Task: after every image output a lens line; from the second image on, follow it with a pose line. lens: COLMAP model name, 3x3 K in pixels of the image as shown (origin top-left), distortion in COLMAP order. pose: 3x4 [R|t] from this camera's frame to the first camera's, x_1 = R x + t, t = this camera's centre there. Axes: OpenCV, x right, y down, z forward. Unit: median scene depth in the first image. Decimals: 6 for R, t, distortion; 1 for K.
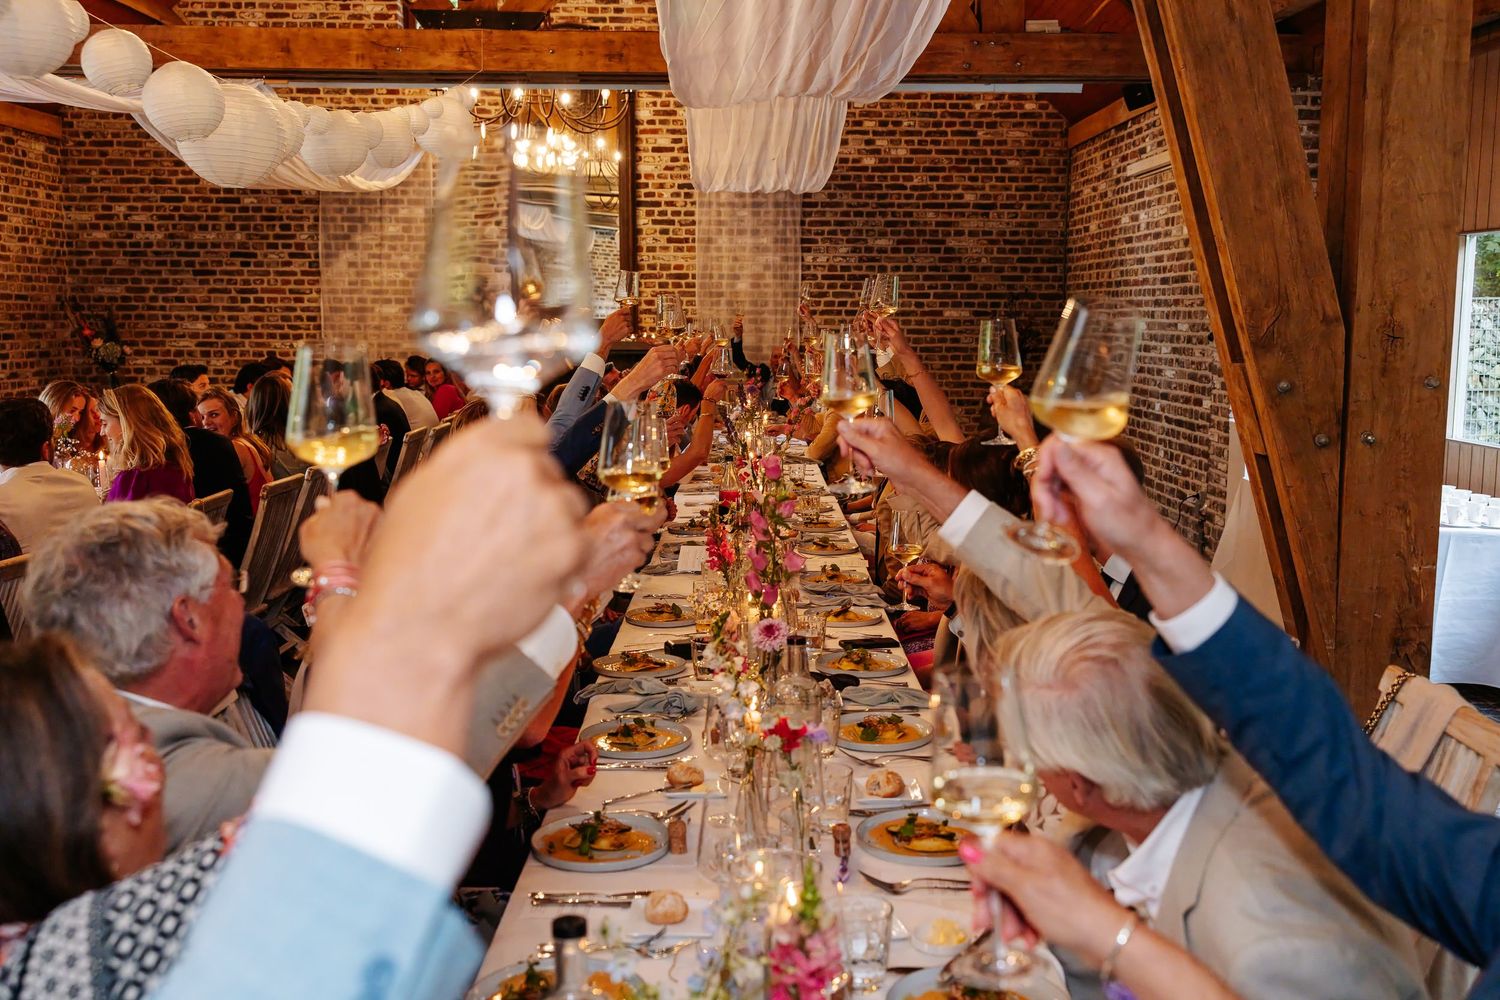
lens RADIAL K [[1418.2, 0, 750.8], [0, 1418.2, 490.1], [0, 0, 1]] dist [0.011997, 0.000000]
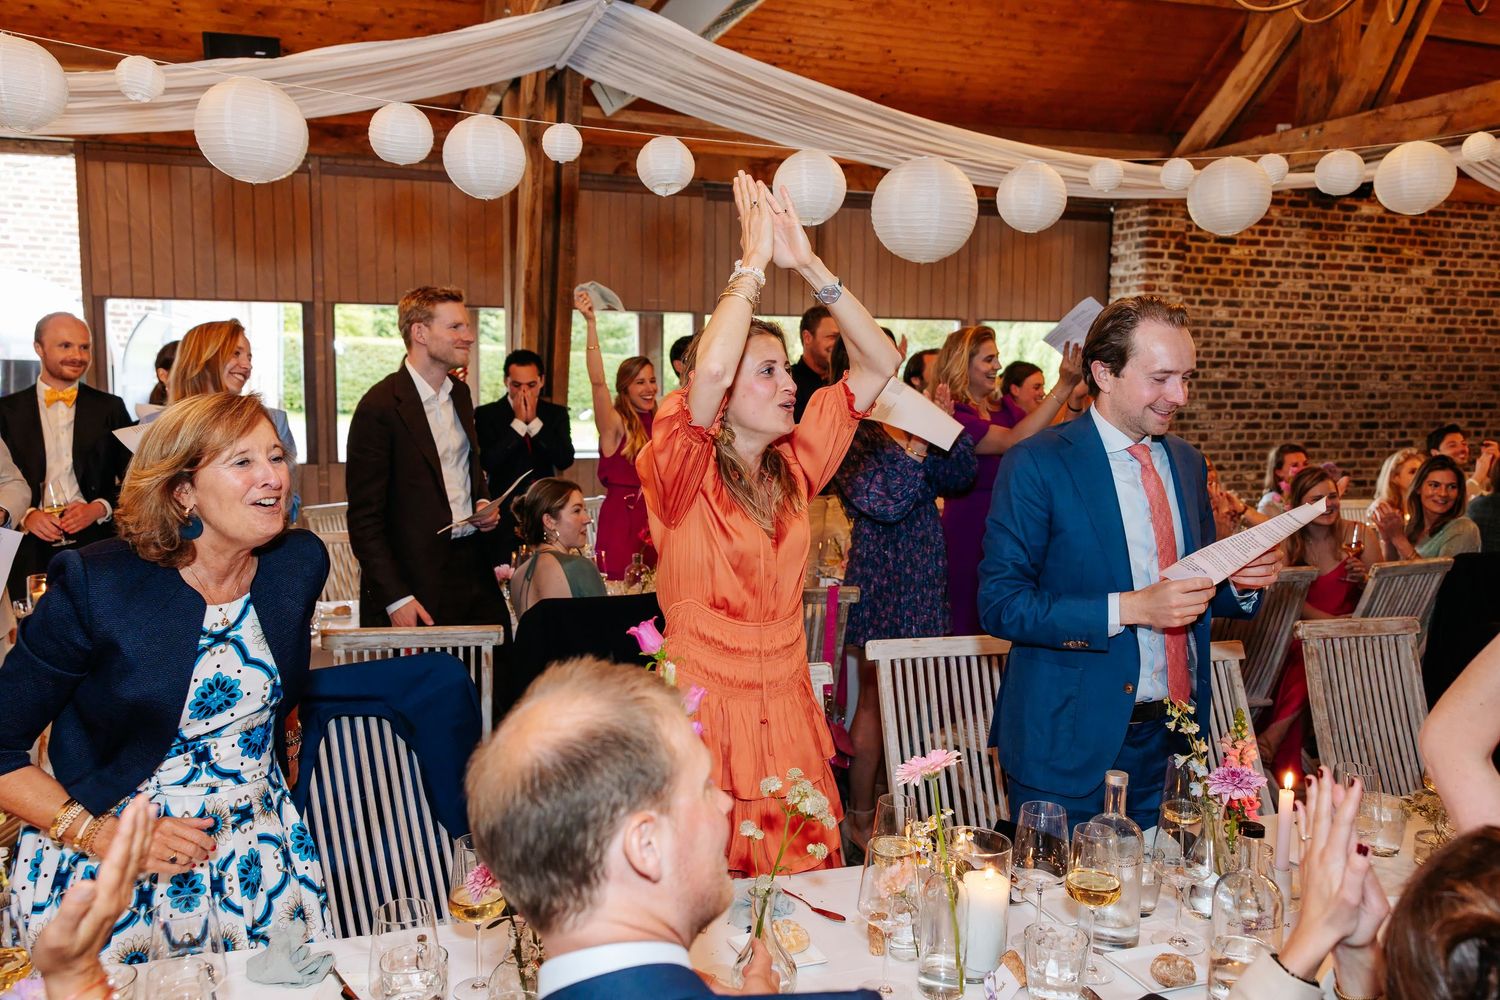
lens RADIAL K [[1172.9, 0, 748.6], [0, 1172.9, 488.3], [0, 0, 1]] dist [0.006024, 0.002413]
pose [[0.319098, 0.095111, -0.942937, 0.121516], [-0.126155, 0.990360, 0.057202, -0.025831], [0.939288, 0.100703, 0.328021, 0.188026]]
